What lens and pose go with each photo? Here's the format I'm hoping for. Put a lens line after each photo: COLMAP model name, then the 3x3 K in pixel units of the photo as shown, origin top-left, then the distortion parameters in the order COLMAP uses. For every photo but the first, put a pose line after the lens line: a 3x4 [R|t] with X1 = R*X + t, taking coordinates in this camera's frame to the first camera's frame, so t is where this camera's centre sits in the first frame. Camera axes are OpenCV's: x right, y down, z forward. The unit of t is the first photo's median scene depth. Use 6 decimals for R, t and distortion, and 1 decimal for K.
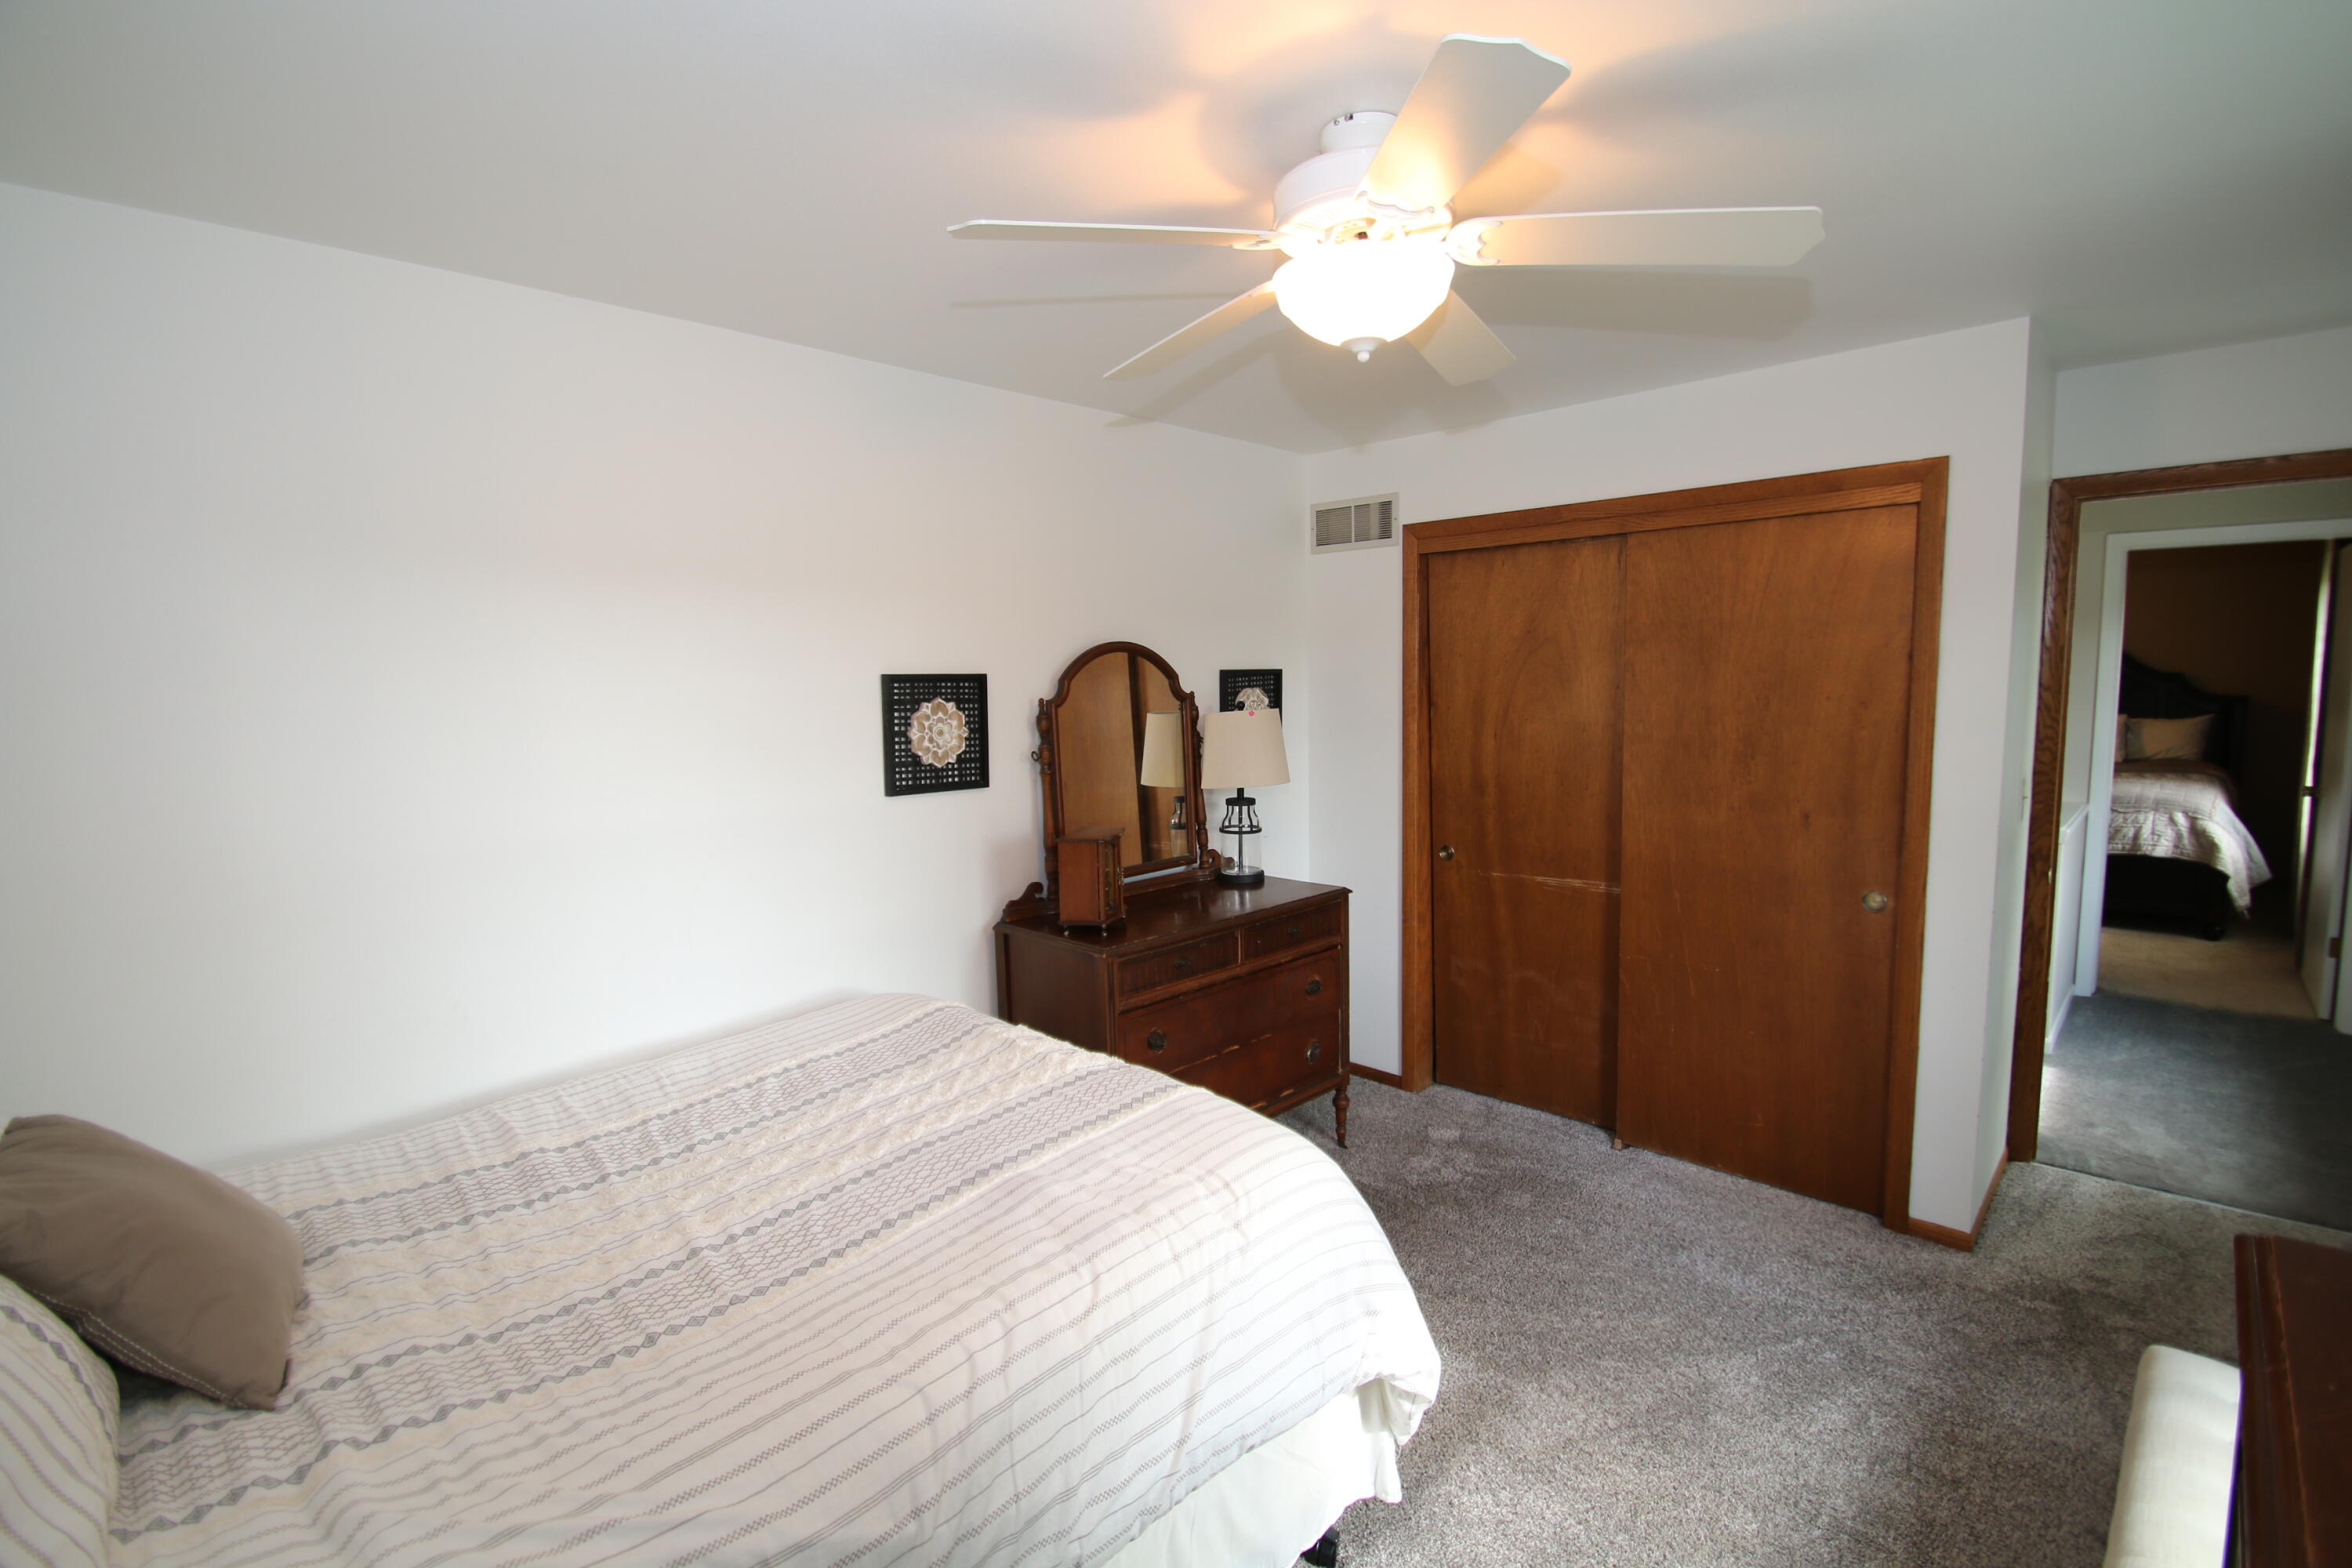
lens RADIAL K [[1067.9, 0, 1179.9], [0, 1067.9, 786.7], [0, 0, 1]] dist [0.002705, -0.013018]
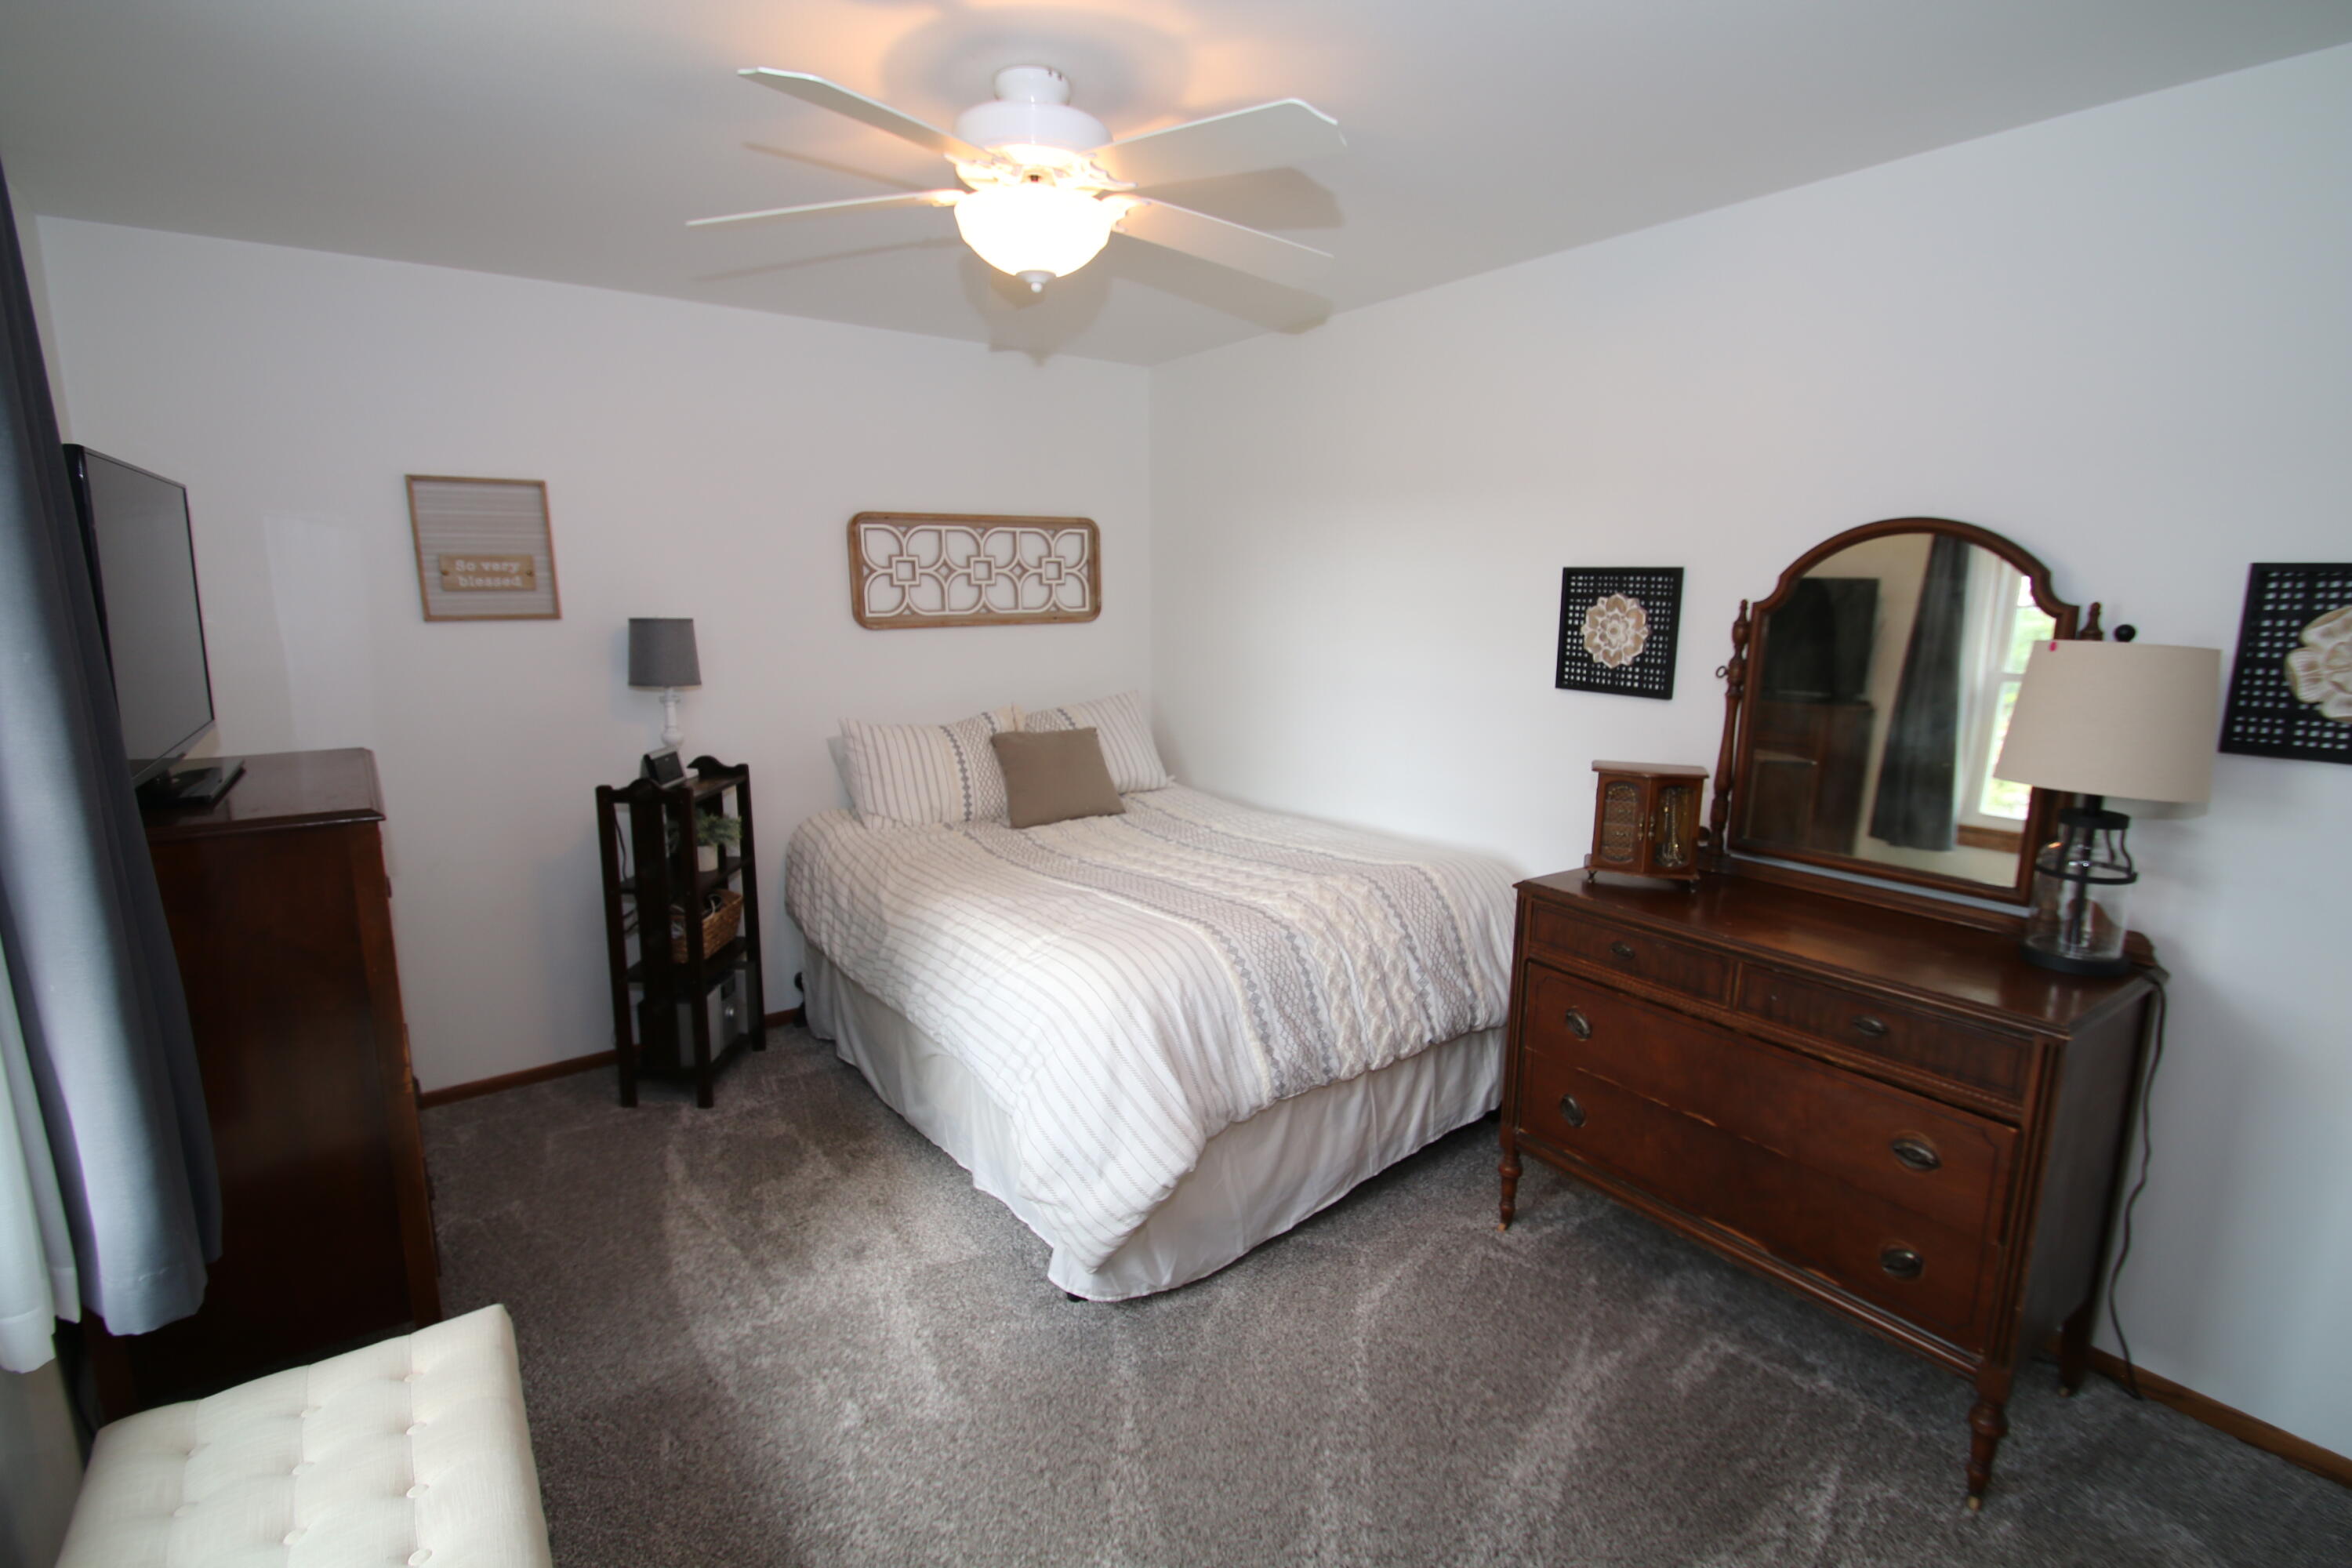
lens RADIAL K [[1067.9, 0, 1179.9], [0, 1067.9, 786.7], [0, 0, 1]] dist [0.002705, -0.013018]
pose [[-0.163103, 0.210340, -0.963927, 0.773705], [-0.094323, 0.969210, 0.227453, -0.095597], [0.982090, 0.128019, -0.138241, 0.776521]]
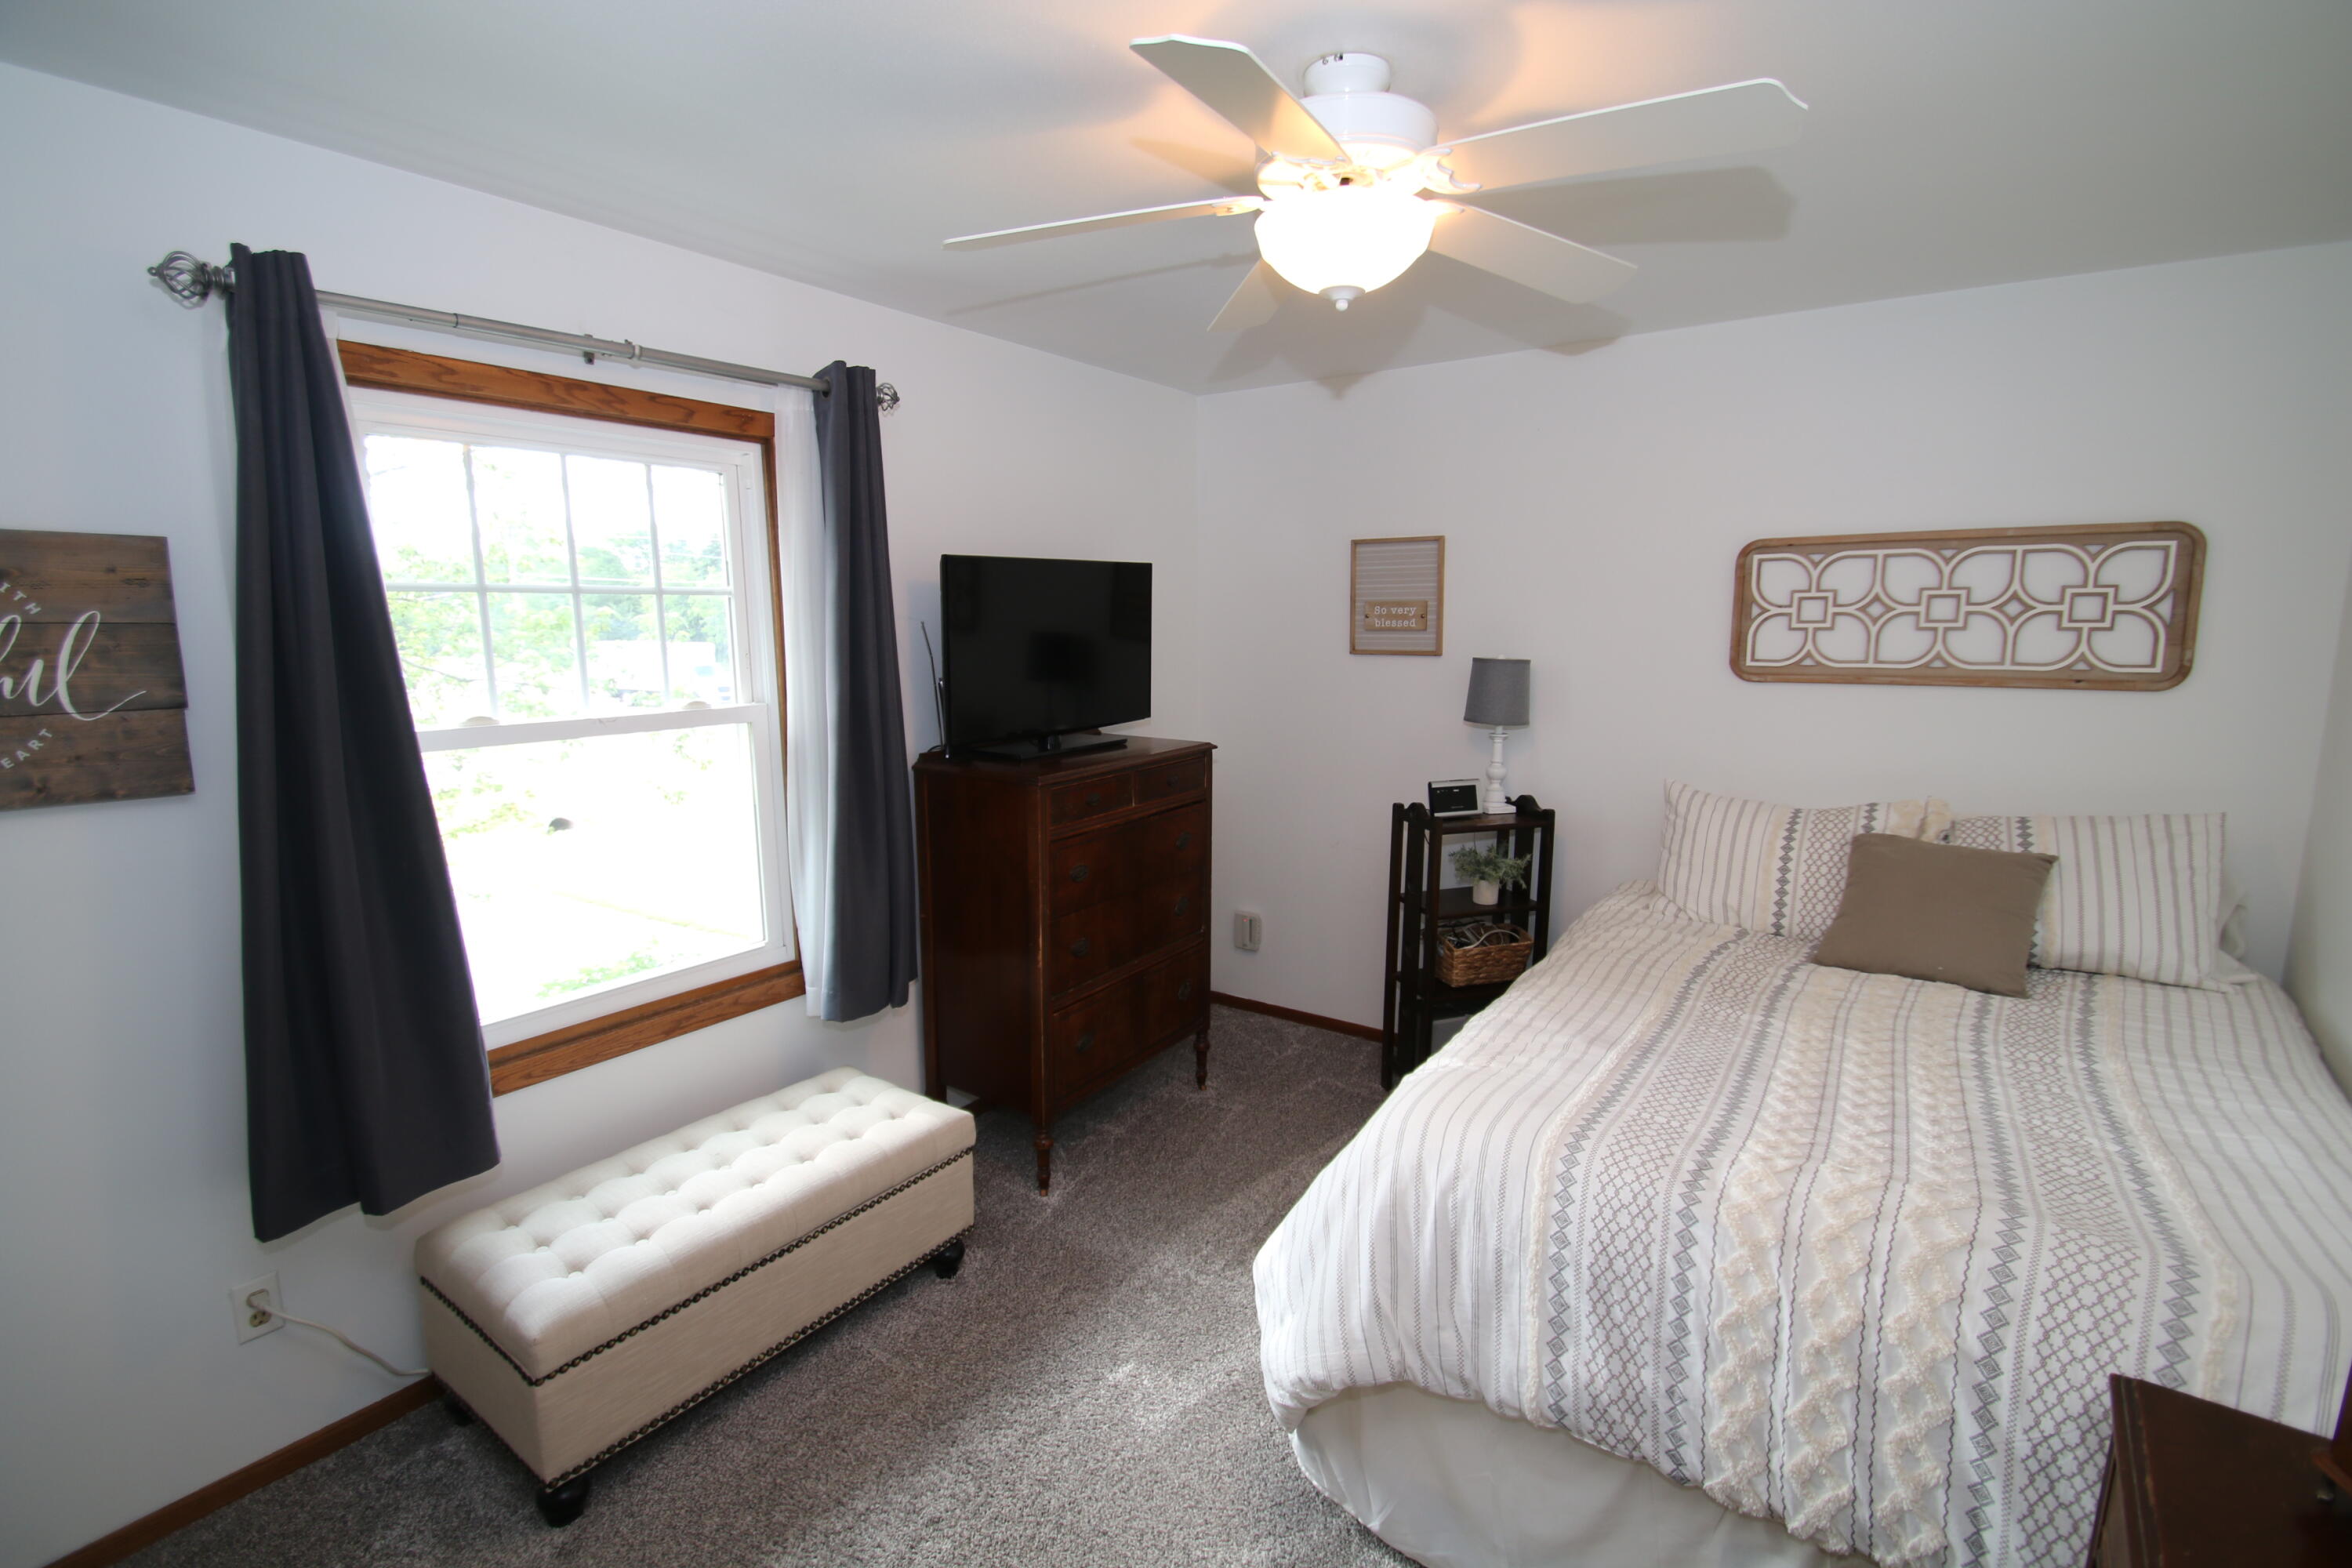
lens RADIAL K [[1067.9, 0, 1179.9], [0, 1067.9, 786.7], [0, 0, 1]] dist [0.002705, -0.013018]
pose [[-0.986651, 0.056004, -0.152917, 0.289174], [0.014523, 0.965524, 0.259908, -0.133980], [0.162201, 0.254218, -0.953448, 1.152370]]
